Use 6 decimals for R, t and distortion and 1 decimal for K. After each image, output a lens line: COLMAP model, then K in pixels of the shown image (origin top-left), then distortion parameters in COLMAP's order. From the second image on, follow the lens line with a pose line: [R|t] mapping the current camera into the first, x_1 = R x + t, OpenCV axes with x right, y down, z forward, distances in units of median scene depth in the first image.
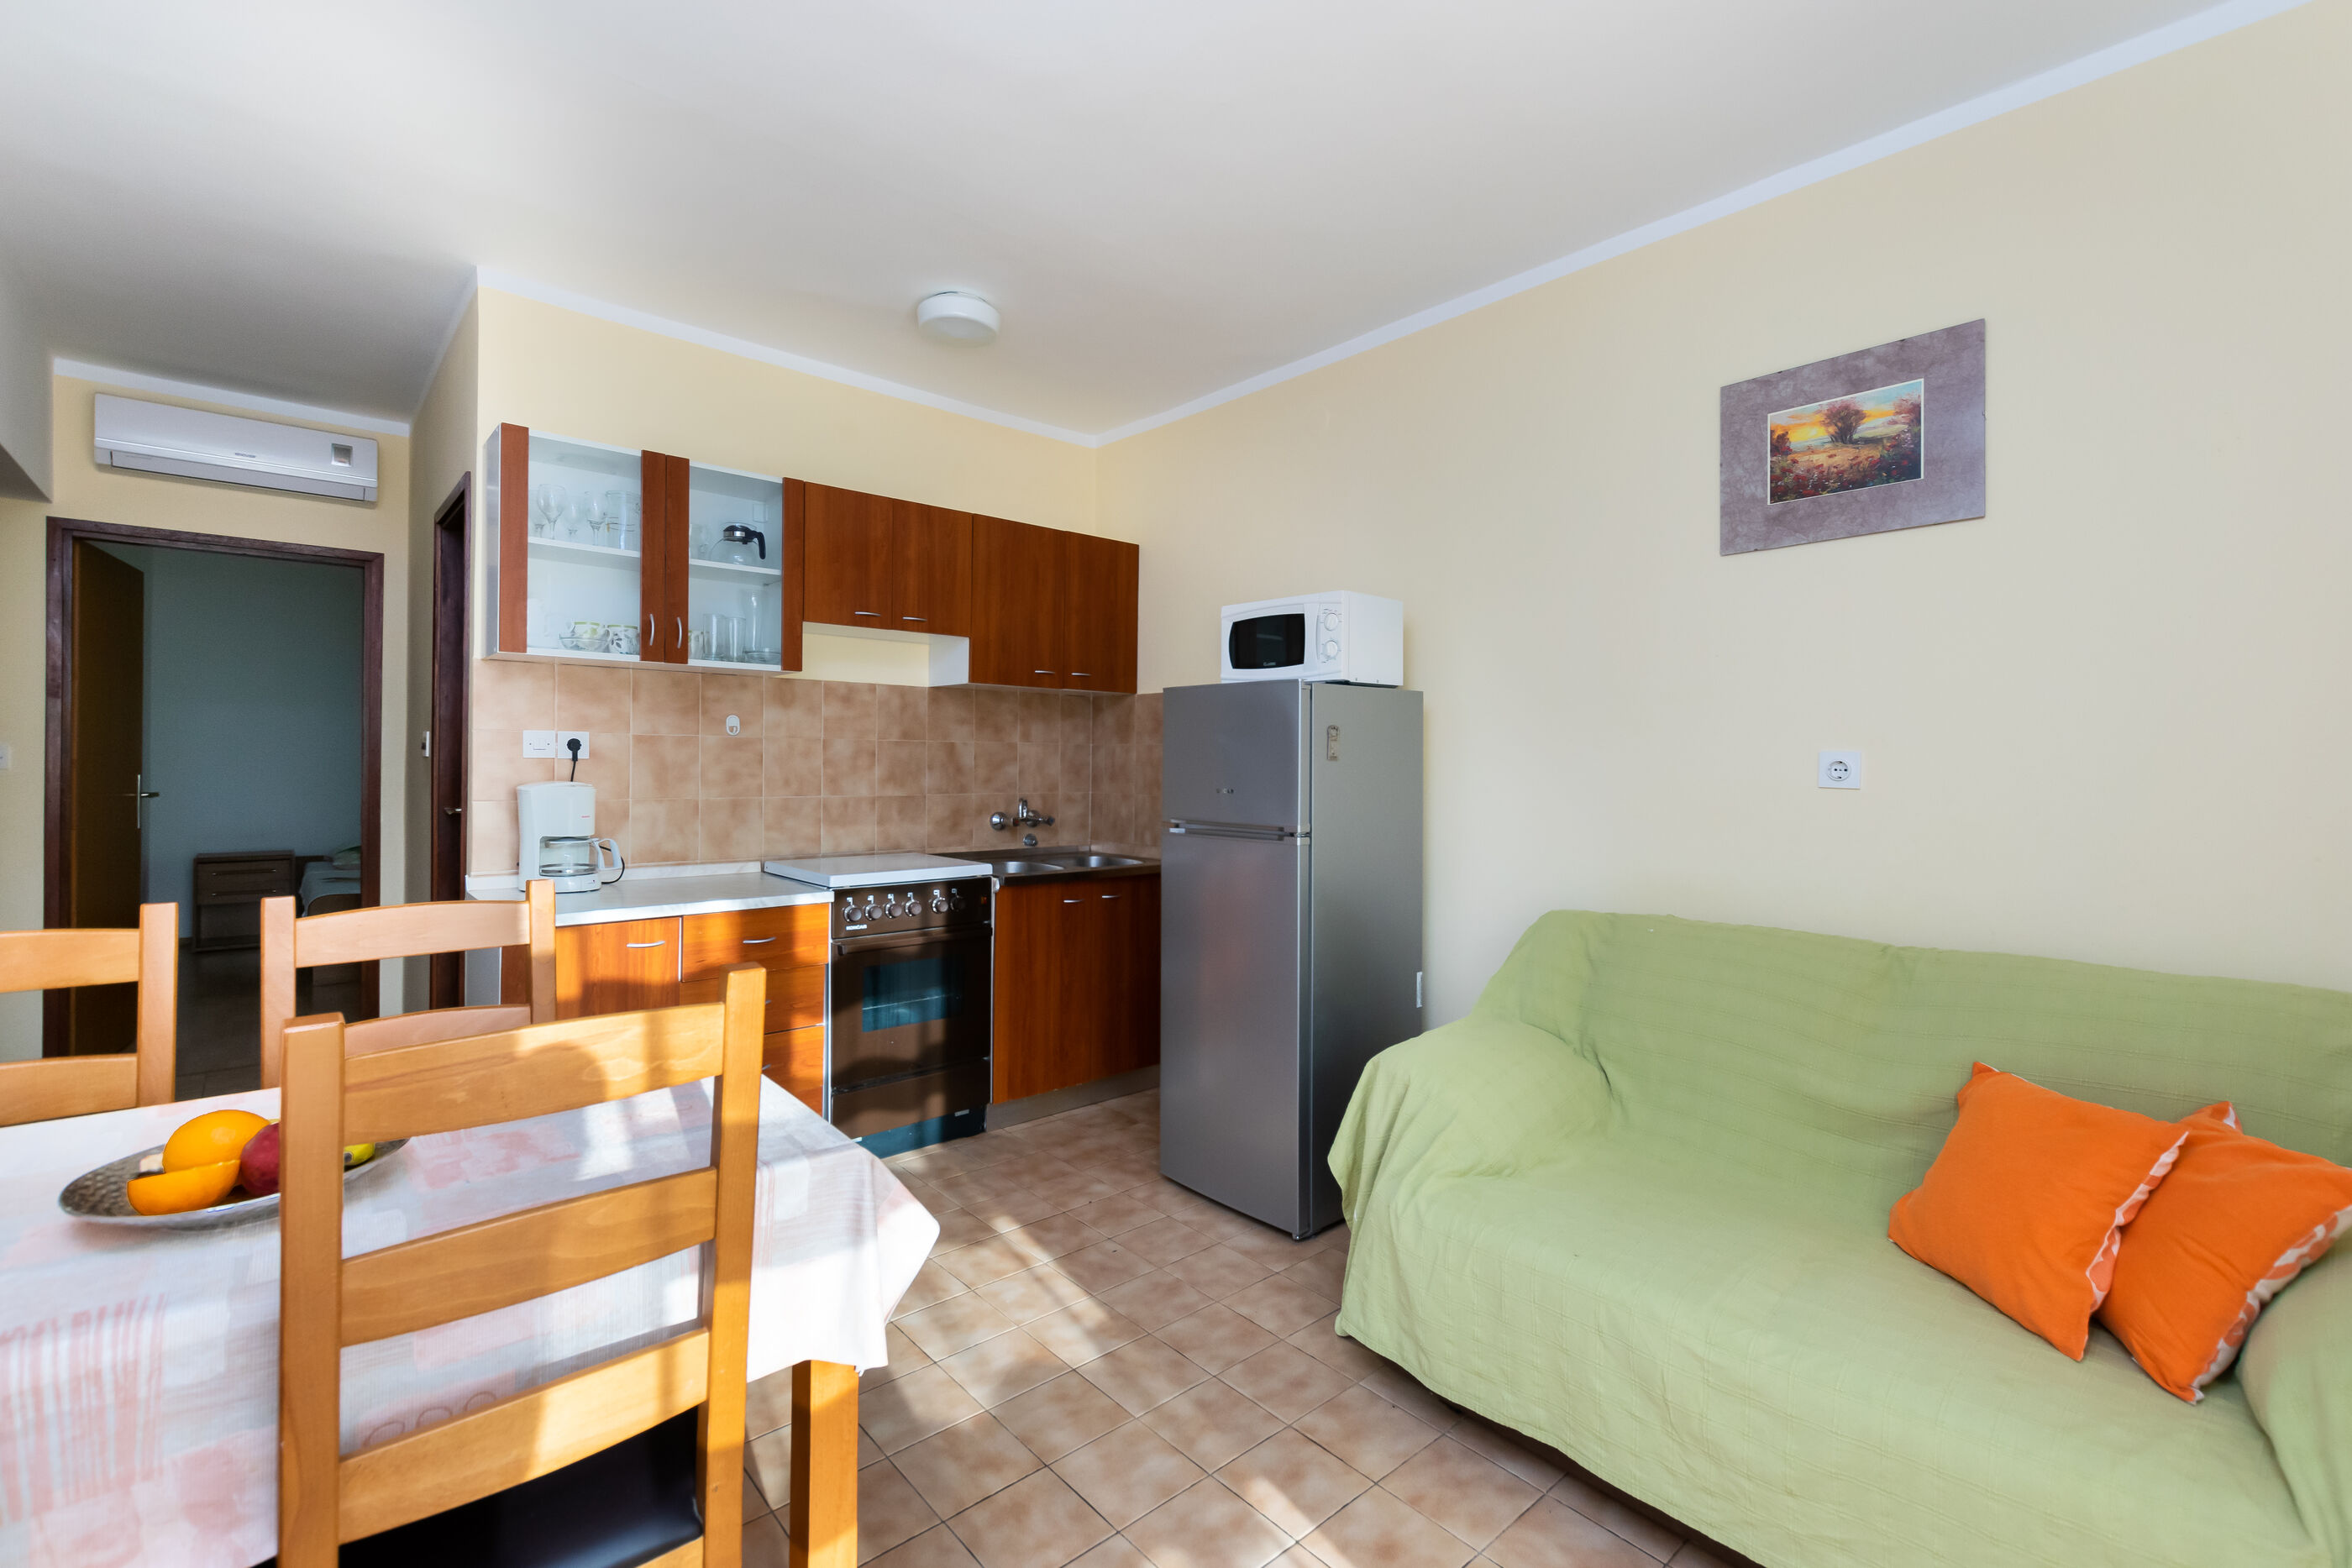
lens RADIAL K [[1018.9, 0, 1171.7], [0, 1018.9, 759.8], [0, 0, 1]] dist [-0.000303, -0.000055]
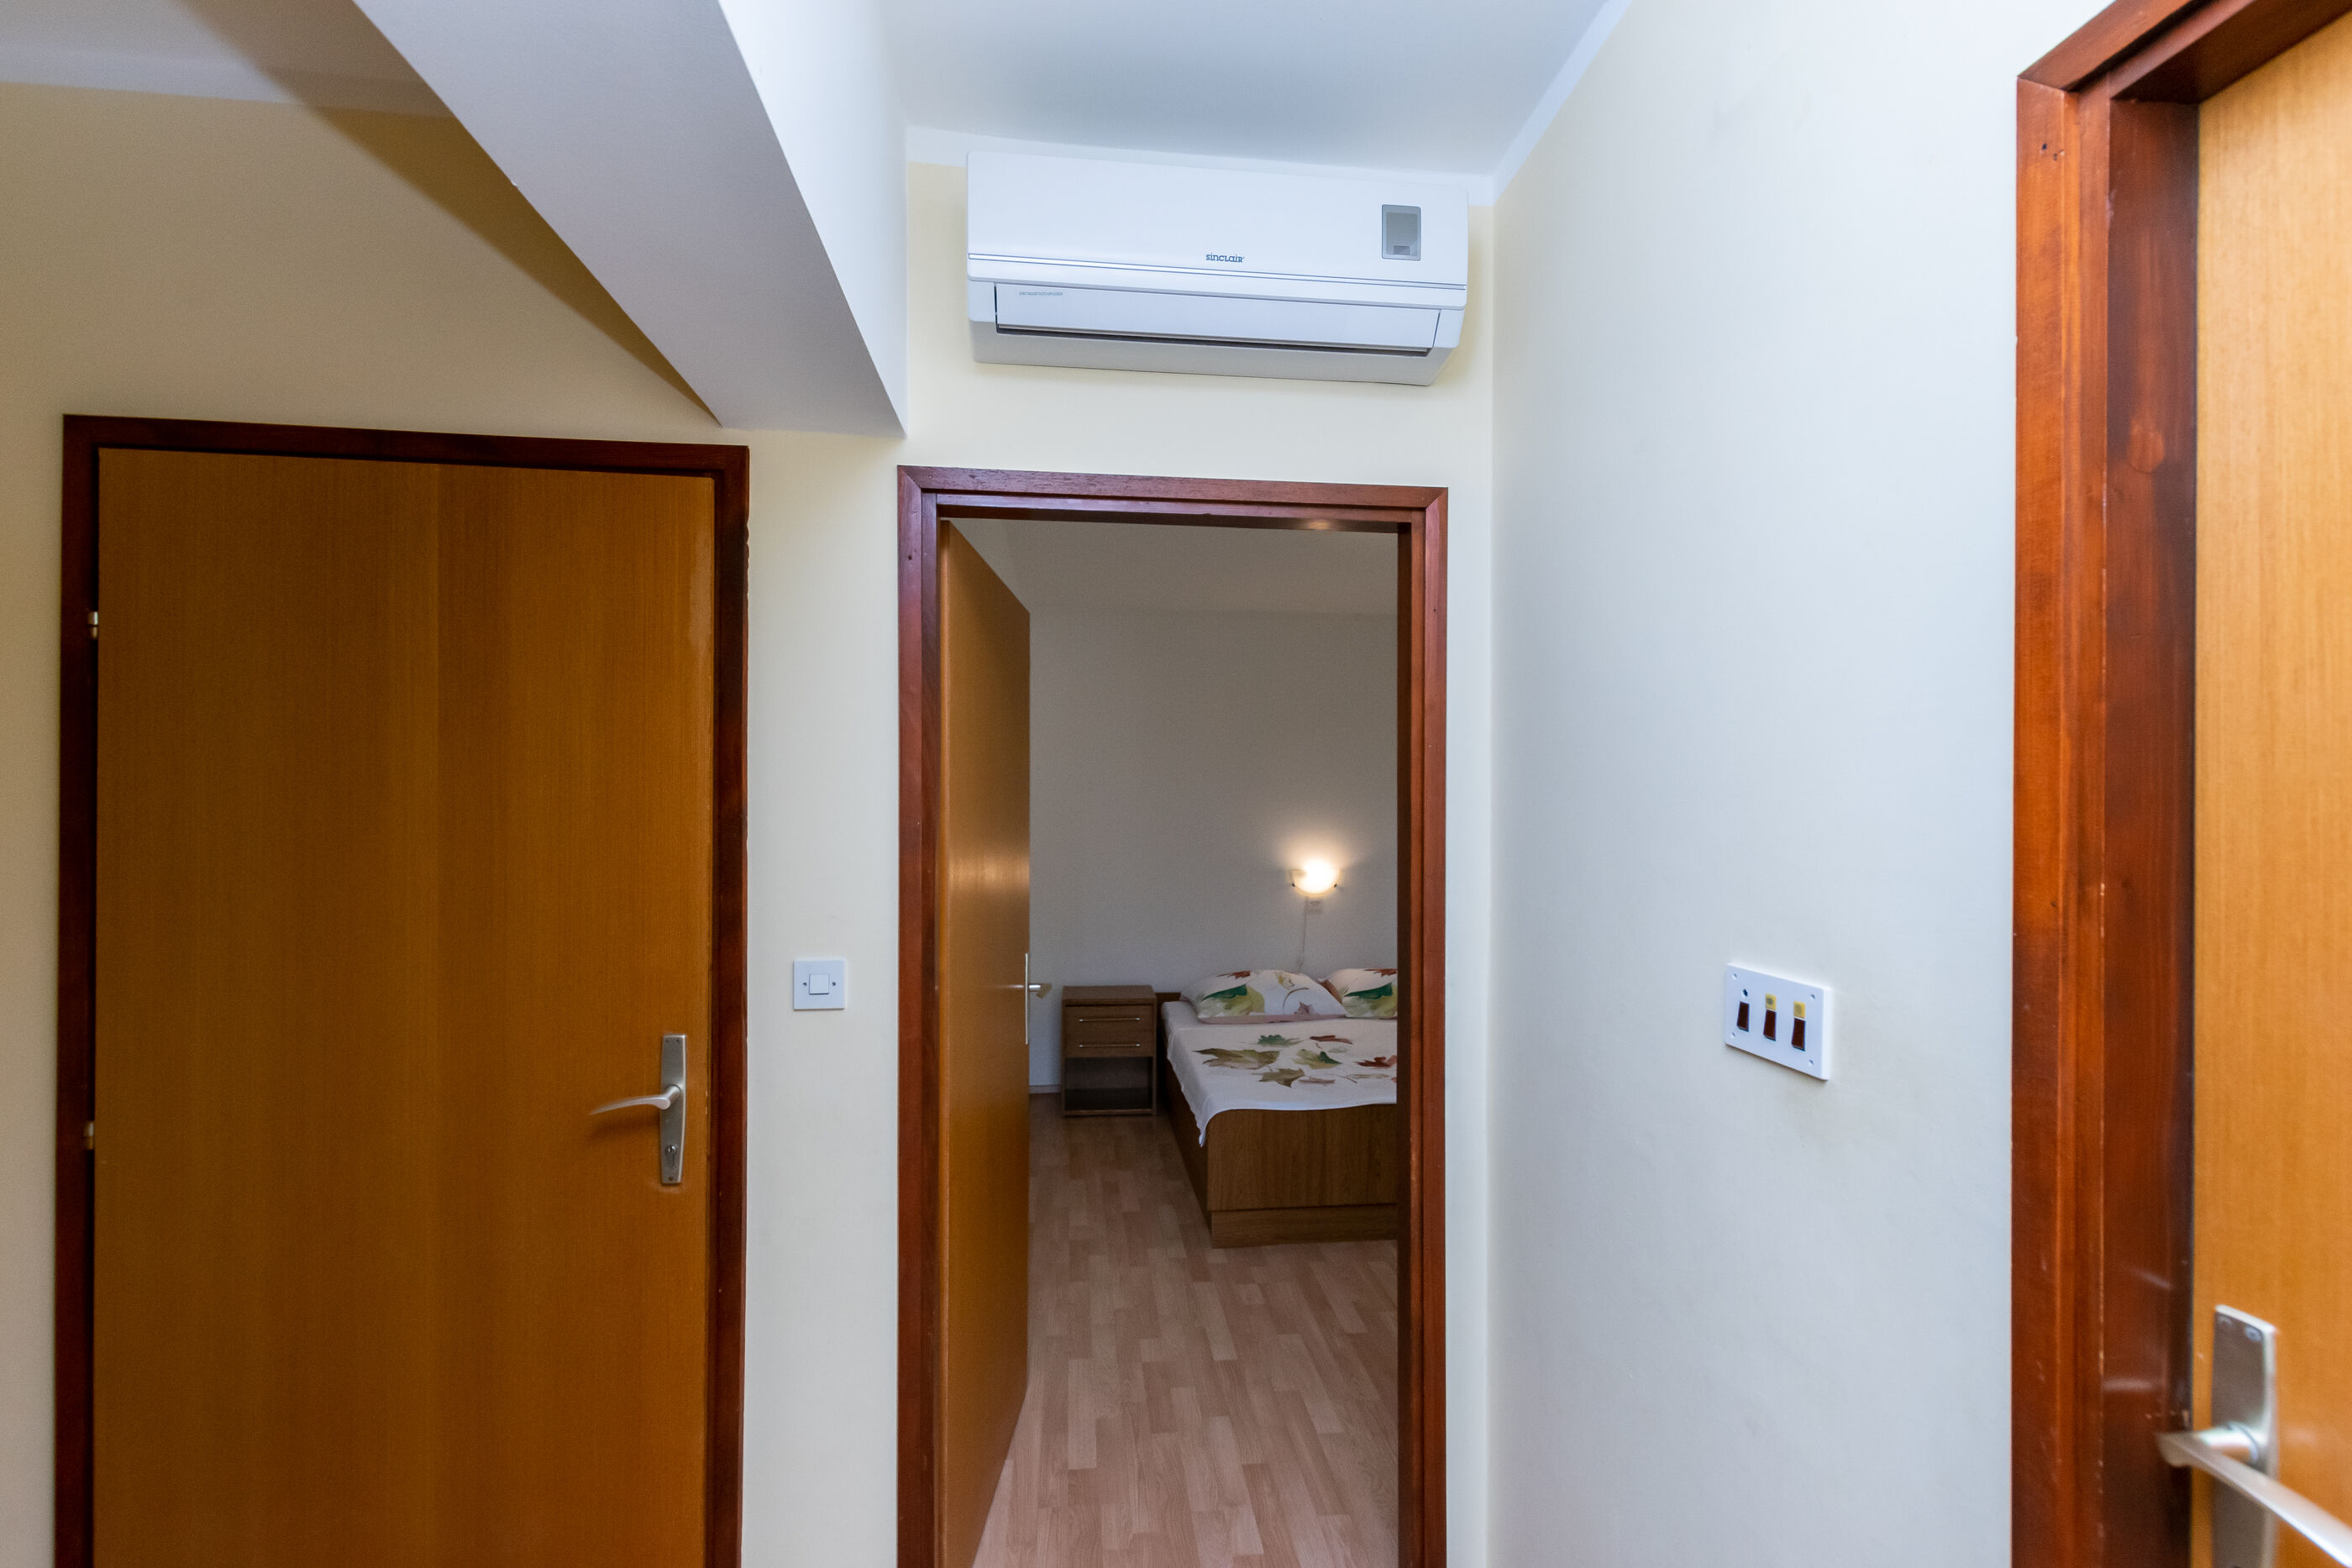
lens RADIAL K [[1019.9, 0, 1178.7], [0, 1019.9, 814.2], [0, 0, 1]] dist [0.000564, -0.000170]
pose [[0.817457, -0.002643, -0.575983, -0.776084], [0.003958, 0.999992, 0.001030, -0.083312], [0.575976, -0.003122, 0.817461, 0.734610]]
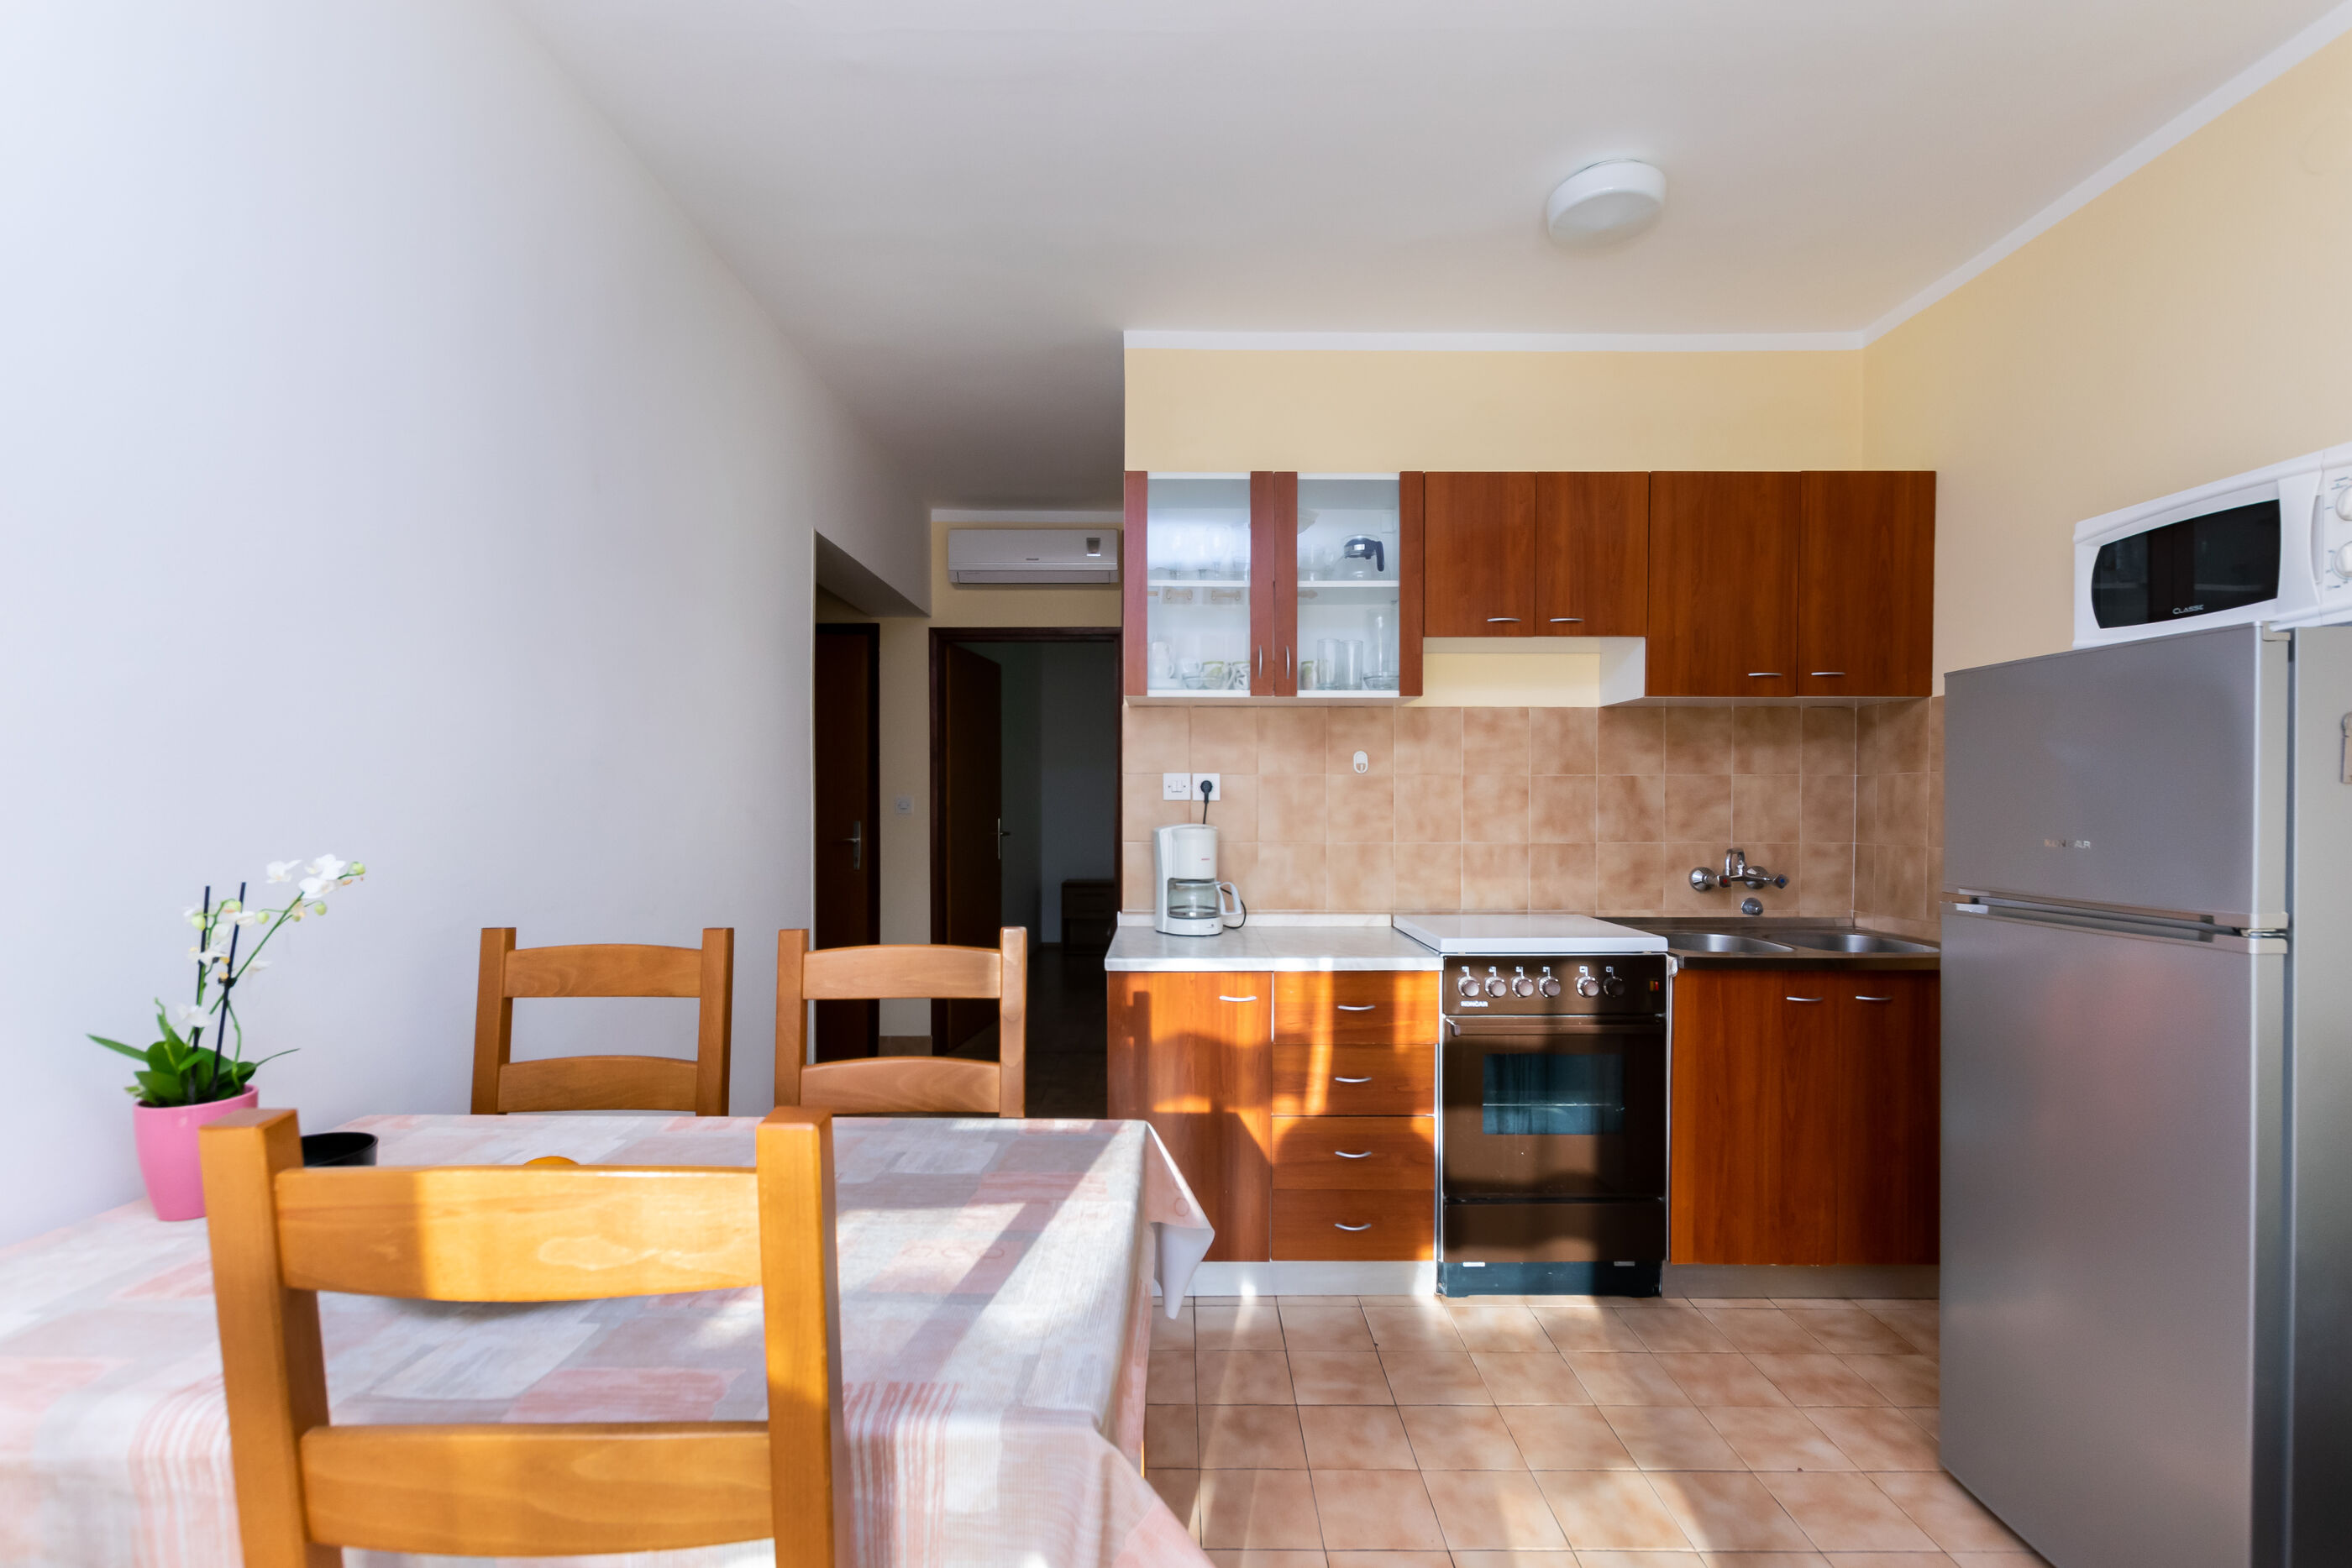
lens RADIAL K [[1019.9, 0, 1178.7], [0, 1019.9, 814.2], [0, 0, 1]] dist [0.000564, -0.000170]
pose [[0.749923, -0.002563, -0.661521, 0.046775], [0.007472, 0.999962, 0.004597, 0.006751], [0.661483, -0.008390, 0.749913, 0.211593]]
